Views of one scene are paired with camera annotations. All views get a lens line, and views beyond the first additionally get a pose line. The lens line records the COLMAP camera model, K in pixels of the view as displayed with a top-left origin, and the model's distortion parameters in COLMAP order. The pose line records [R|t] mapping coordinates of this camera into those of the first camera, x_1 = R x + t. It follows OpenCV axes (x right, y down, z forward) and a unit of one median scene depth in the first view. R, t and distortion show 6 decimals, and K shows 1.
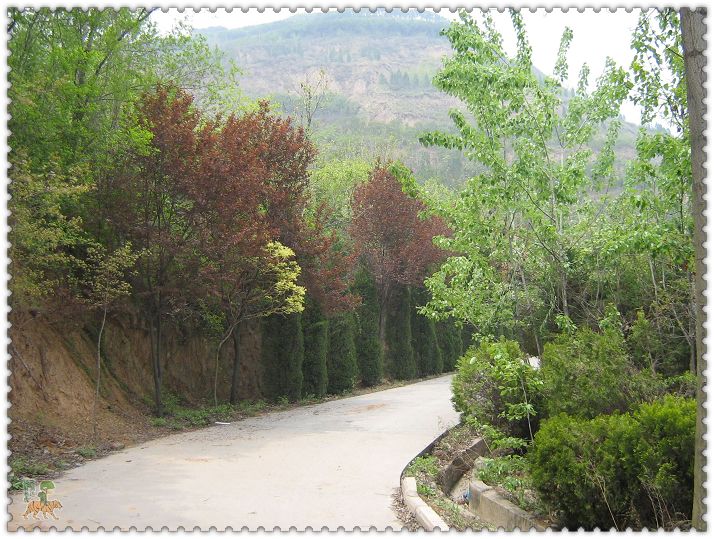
lens RADIAL K [[810.4, 0, 357.1], [0, 810.4, 269.1], [0, 0, 1]] dist [-0.014167, 0.000000]
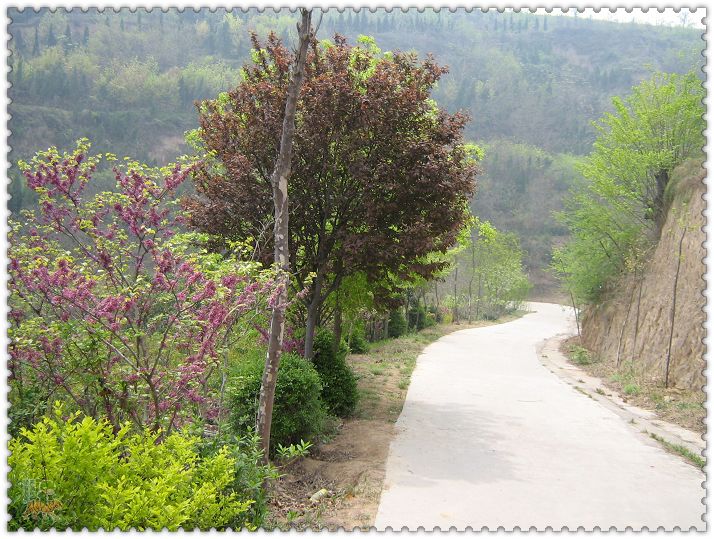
lens RADIAL K [[810.4, 0, 356.8], [0, 810.4, 269.9], [0, 0, 1]] dist [-0.014167, 0.000000]
pose [[0.999990, 0.002081, -0.004023, -0.199922], [-0.002076, 0.999997, 0.001106, 0.000047], [0.004026, -0.001098, 0.999991, -0.000414]]
